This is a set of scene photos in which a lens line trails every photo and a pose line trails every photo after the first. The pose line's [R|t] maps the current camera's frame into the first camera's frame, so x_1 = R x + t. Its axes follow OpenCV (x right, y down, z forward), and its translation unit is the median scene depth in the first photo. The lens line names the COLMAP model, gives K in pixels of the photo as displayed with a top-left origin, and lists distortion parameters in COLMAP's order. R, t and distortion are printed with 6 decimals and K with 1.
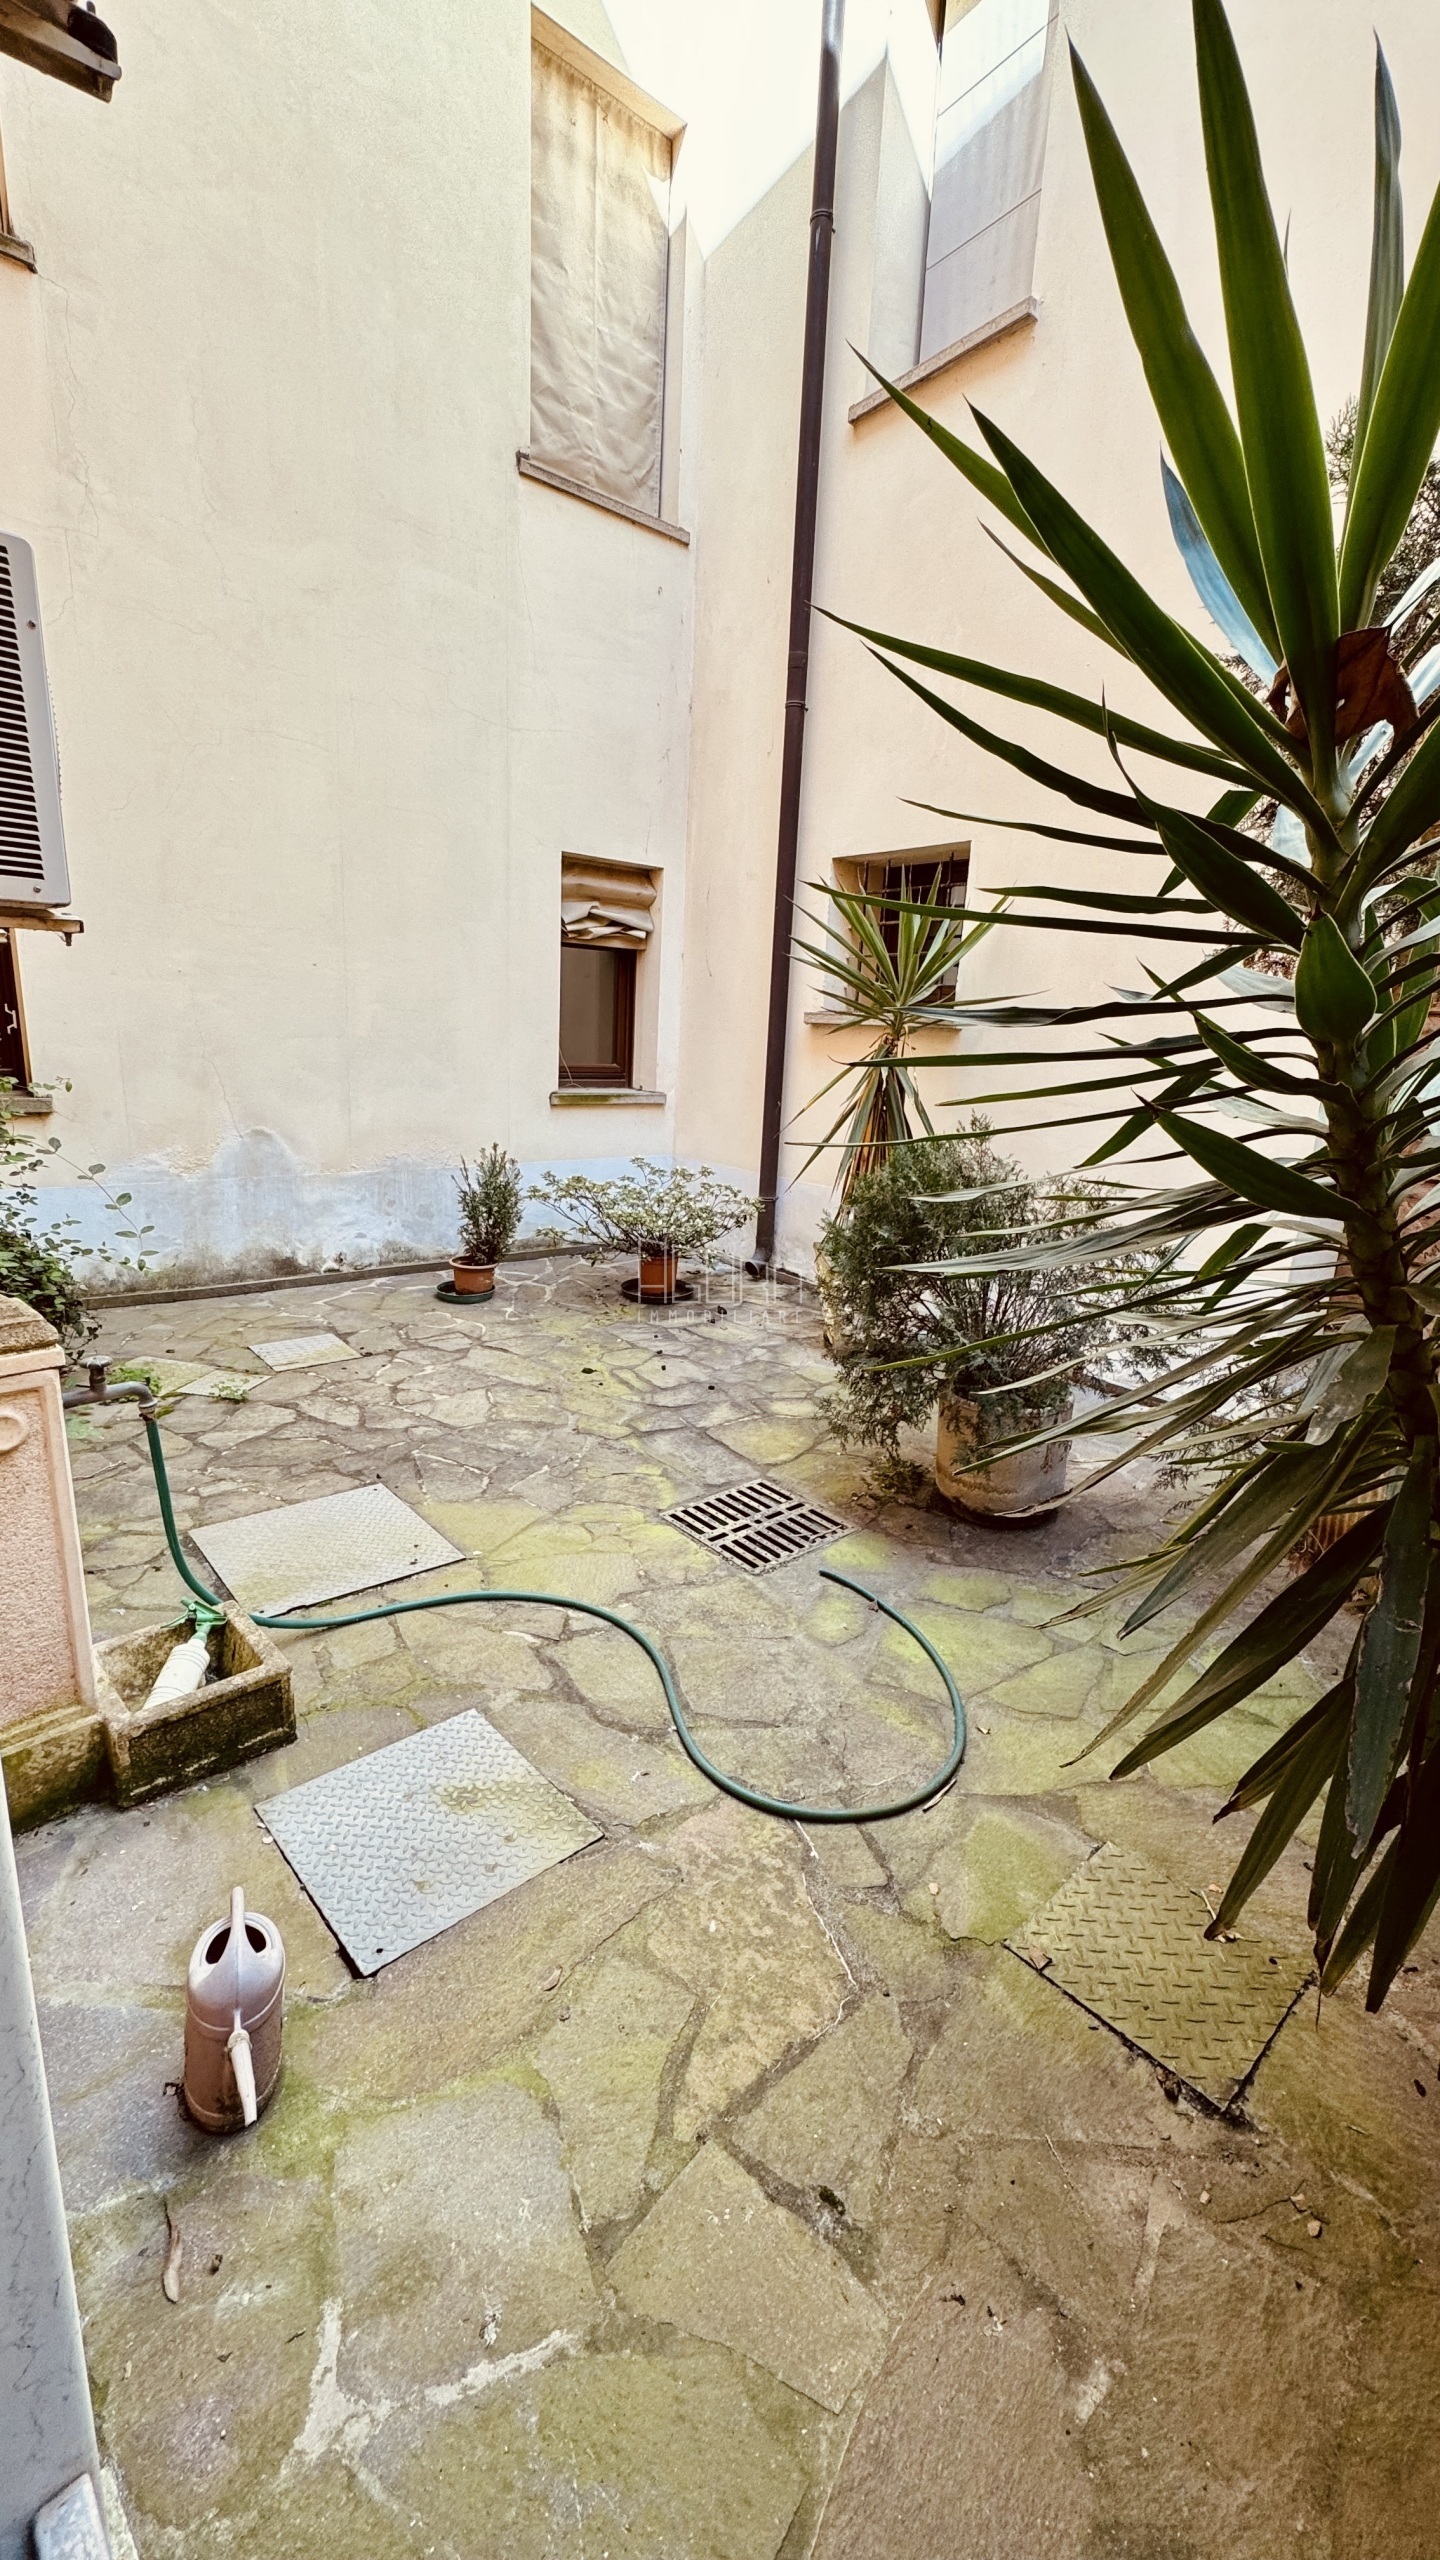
lens RADIAL K [[1022.8, 0, 714.3], [0, 1022.8, 1291.7], [0, 0, 1]] dist [-0.001849, 0.000941]
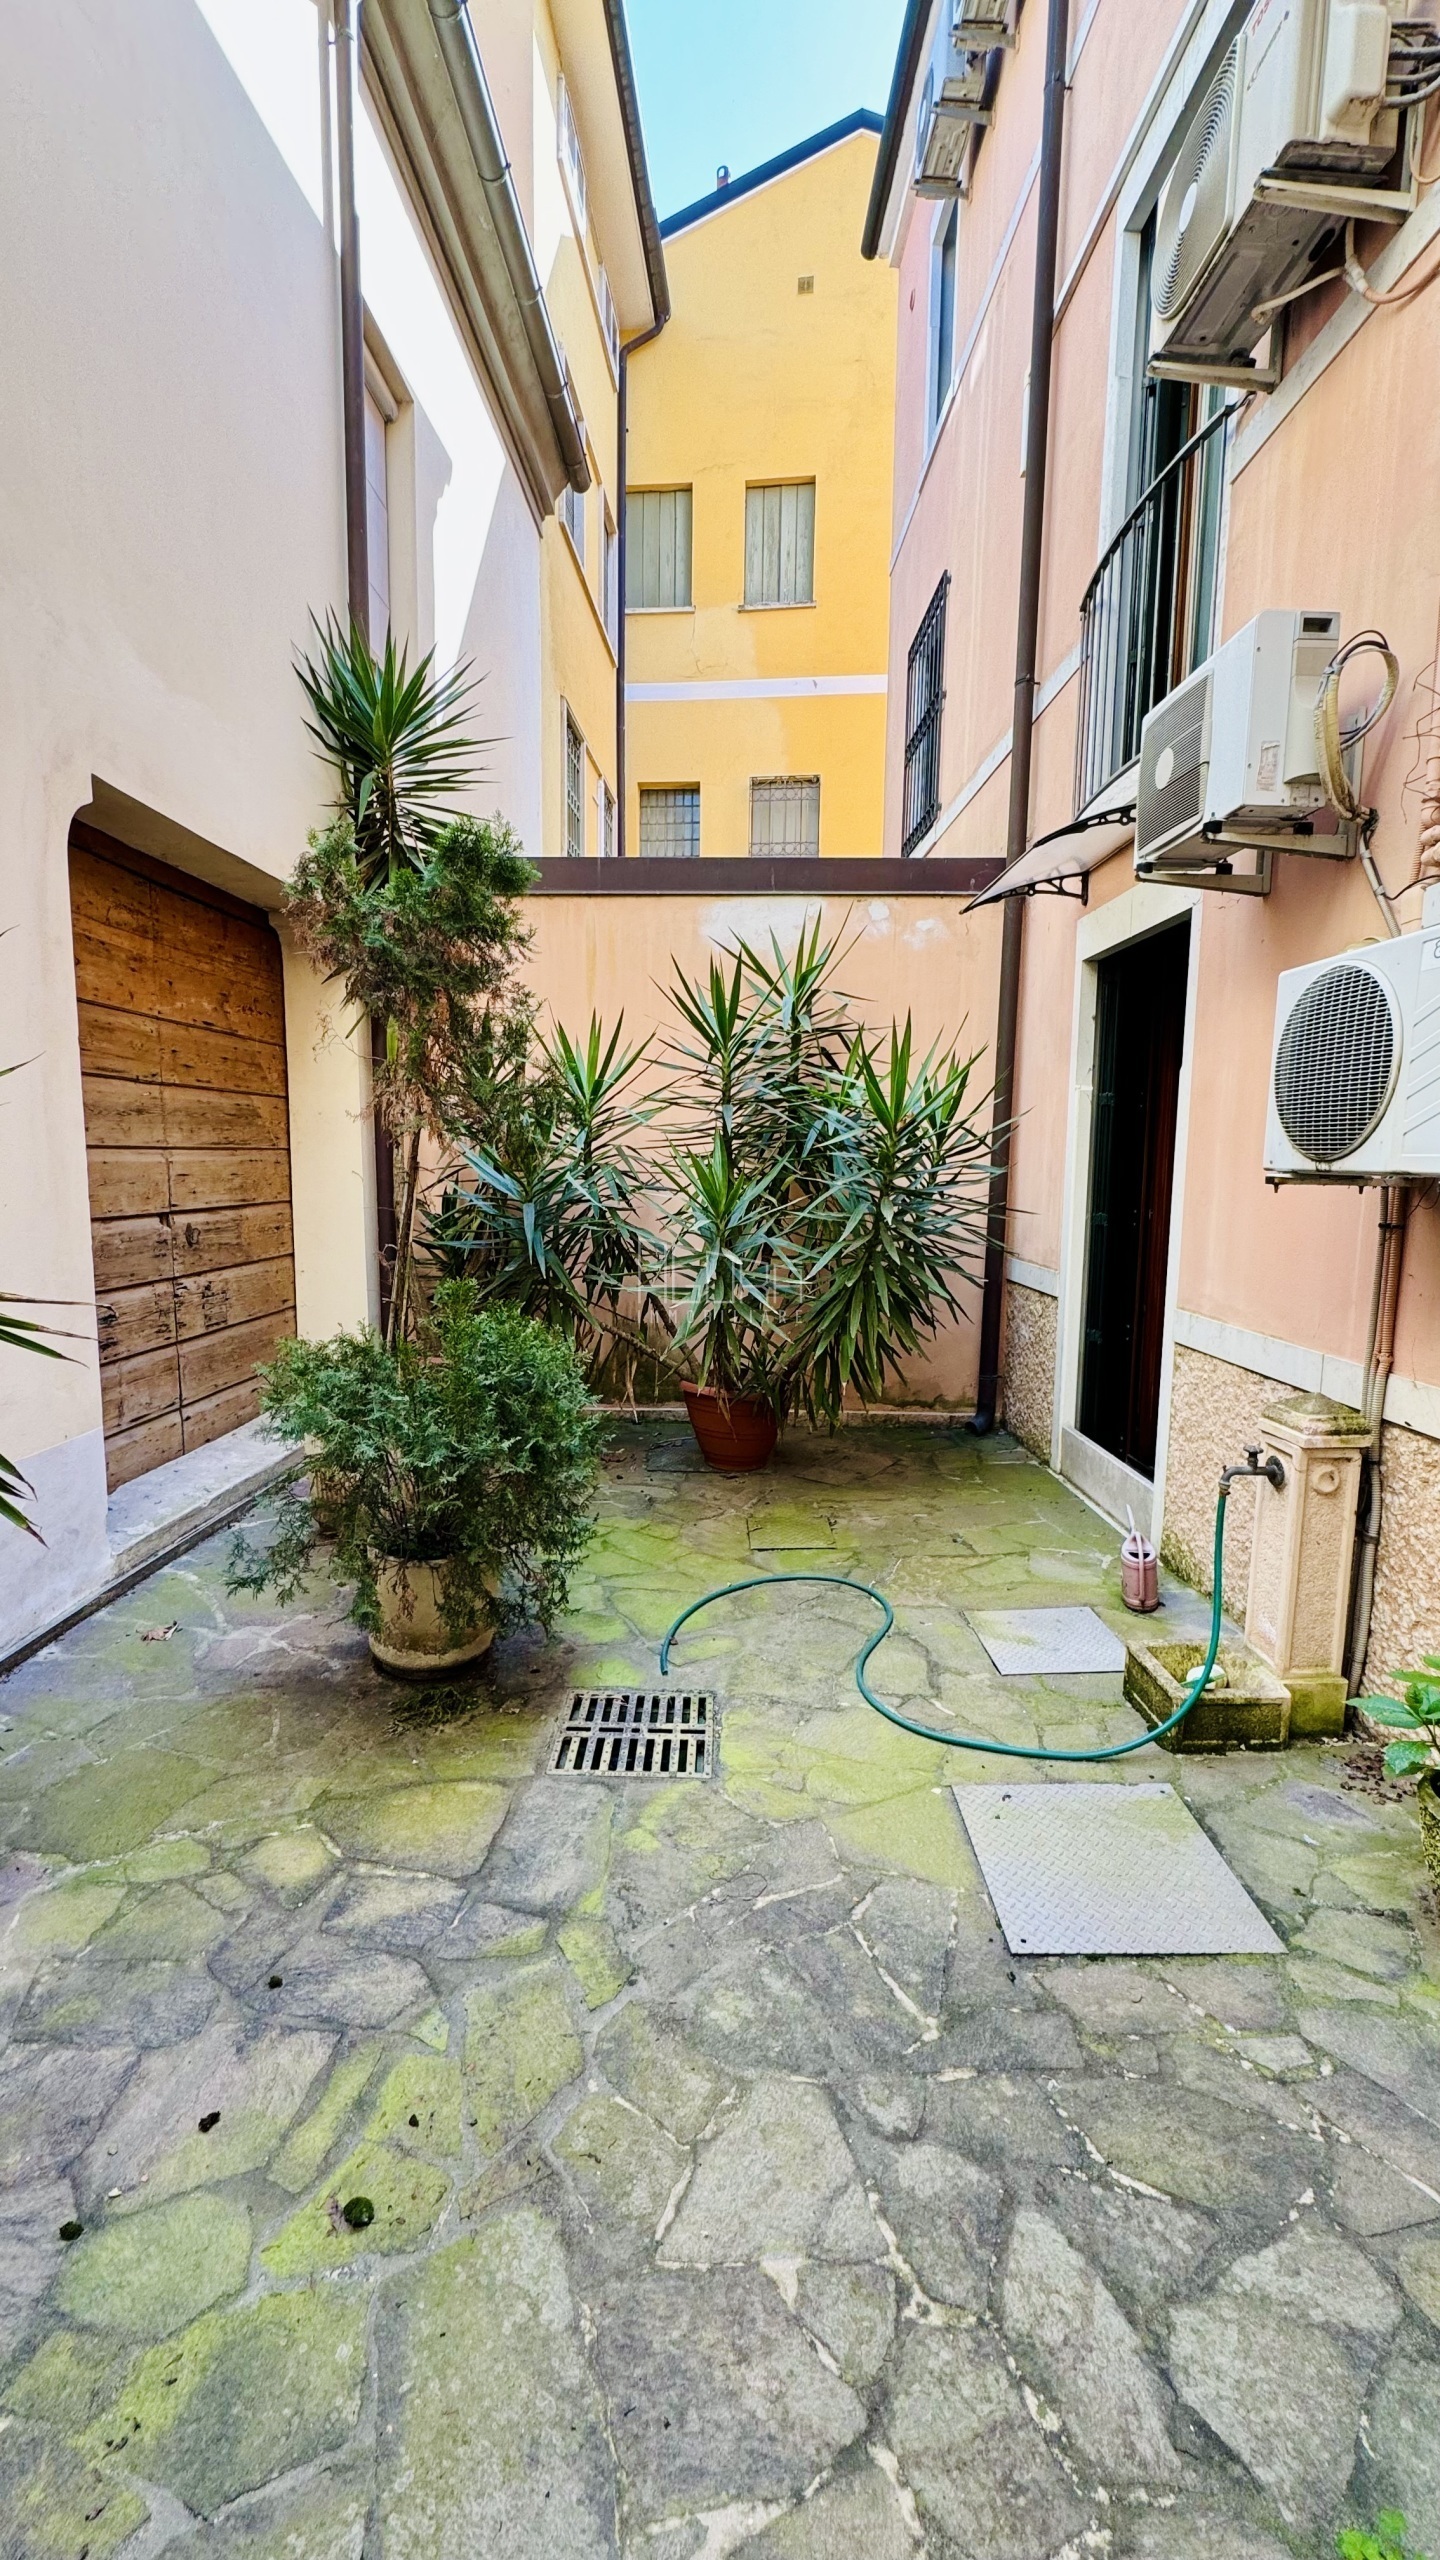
lens RADIAL K [[1022.8, 0, 712.6], [0, 1022.8, 1280.2], [0, 0, 1]] dist [-0.001849, 0.000941]
pose [[-0.748216, -0.133481, 0.649889, -0.680151], [0.118997, 0.936668, 0.329383, -0.554745], [-0.652696, 0.323784, -0.684946, 1.774406]]
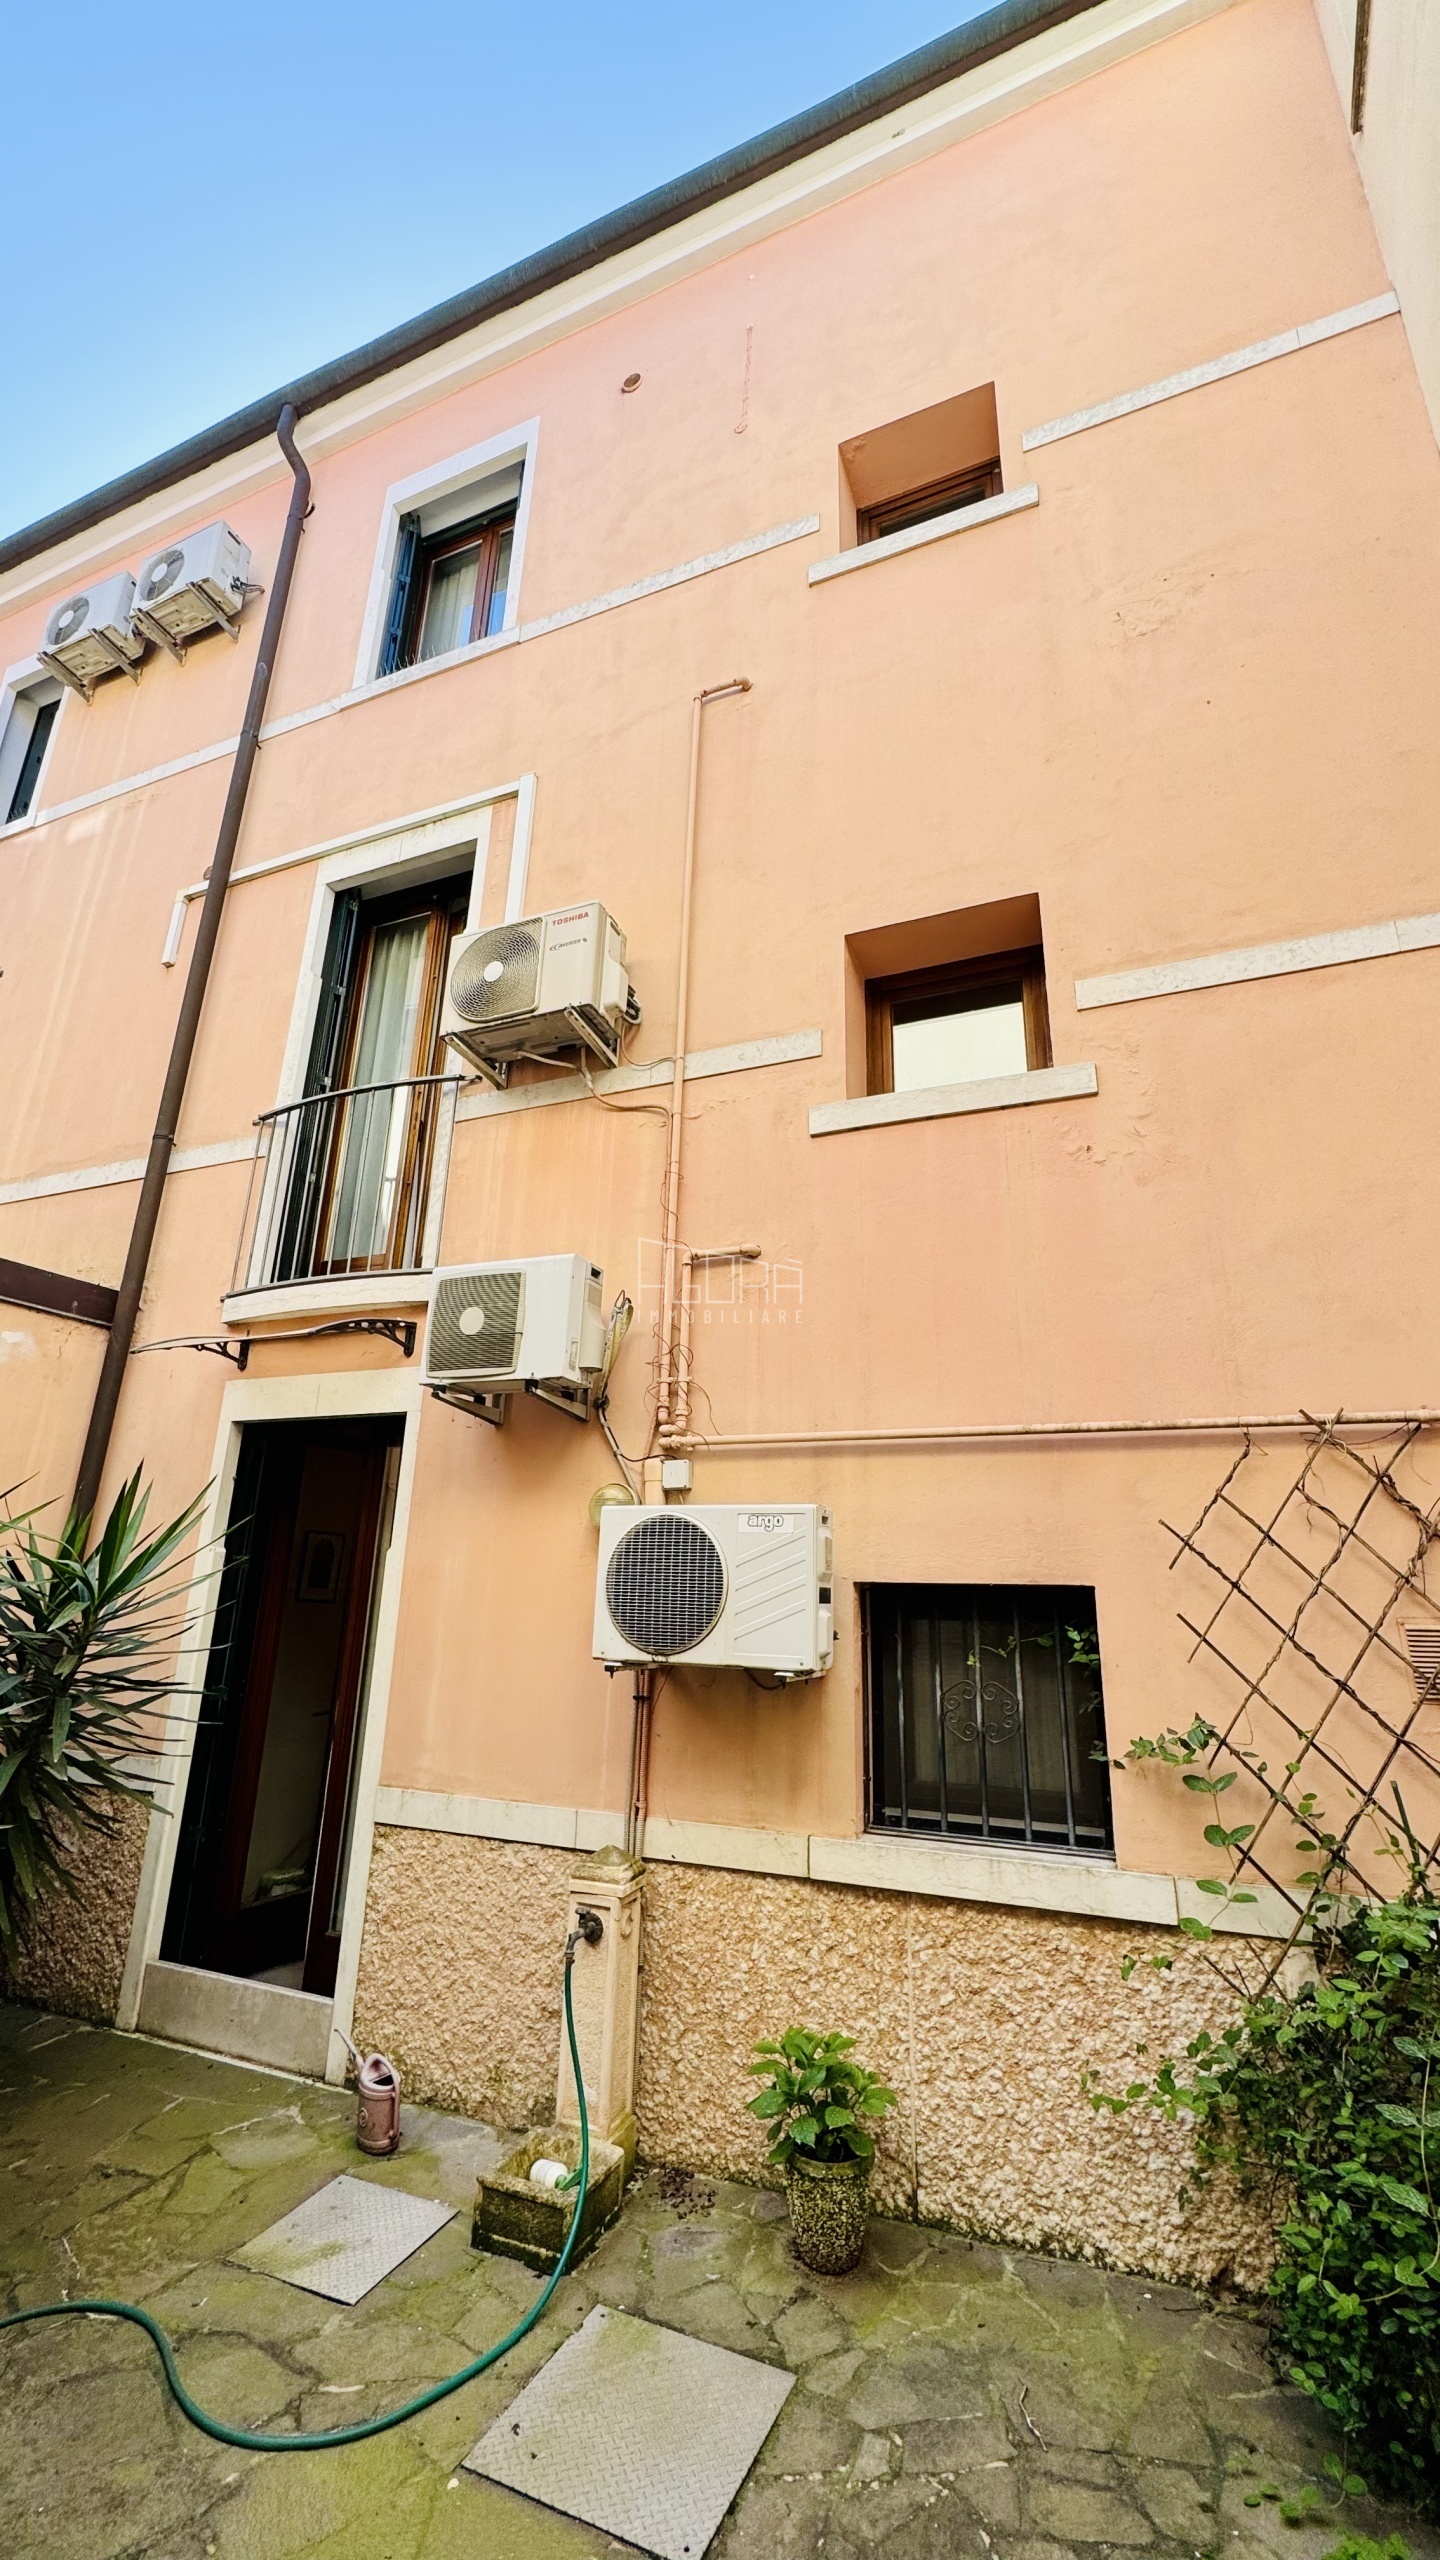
lens RADIAL K [[1022.8, 0, 725.6], [0, 1022.8, 1277.3], [0, 0, 1]] dist [-0.001849, 0.000941]
pose [[-0.909389, -0.191125, -0.369436, 0.040012], [-0.167924, 0.981279, -0.094303, -0.645495], [0.380544, -0.023721, -0.924459, 1.979283]]
